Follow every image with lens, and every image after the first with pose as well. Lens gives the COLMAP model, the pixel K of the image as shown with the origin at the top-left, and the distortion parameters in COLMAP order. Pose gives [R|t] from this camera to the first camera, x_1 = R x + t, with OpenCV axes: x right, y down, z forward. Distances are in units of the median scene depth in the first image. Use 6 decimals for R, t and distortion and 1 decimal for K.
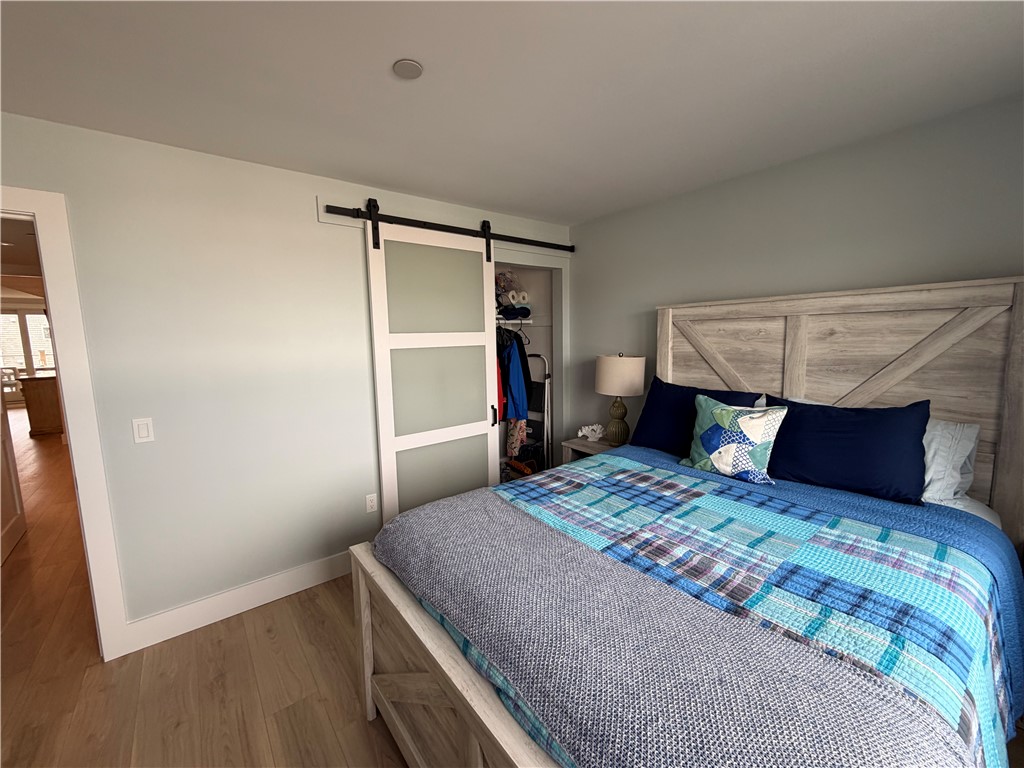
lens RADIAL K [[406.4, 0, 512.6], [0, 406.4, 382.9], [0, 0, 1]] dist [-0.000014, -0.000169]
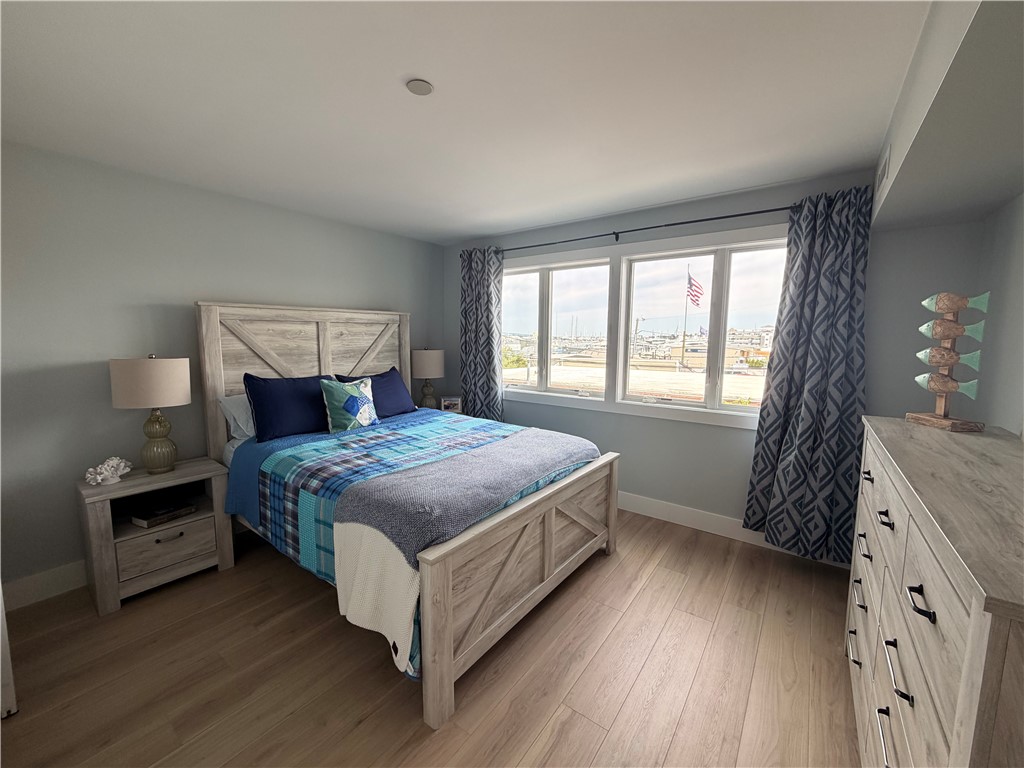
lens RADIAL K [[406.4, 0, 511.6], [0, 406.4, 381.9], [0, 0, 1]] dist [-0.000014, -0.000169]
pose [[-0.246830, -0.093194, 0.964567, -1.009488], [0.110599, 0.986152, 0.123582, -0.061421], [-0.962727, 0.137184, -0.233105, 0.771238]]
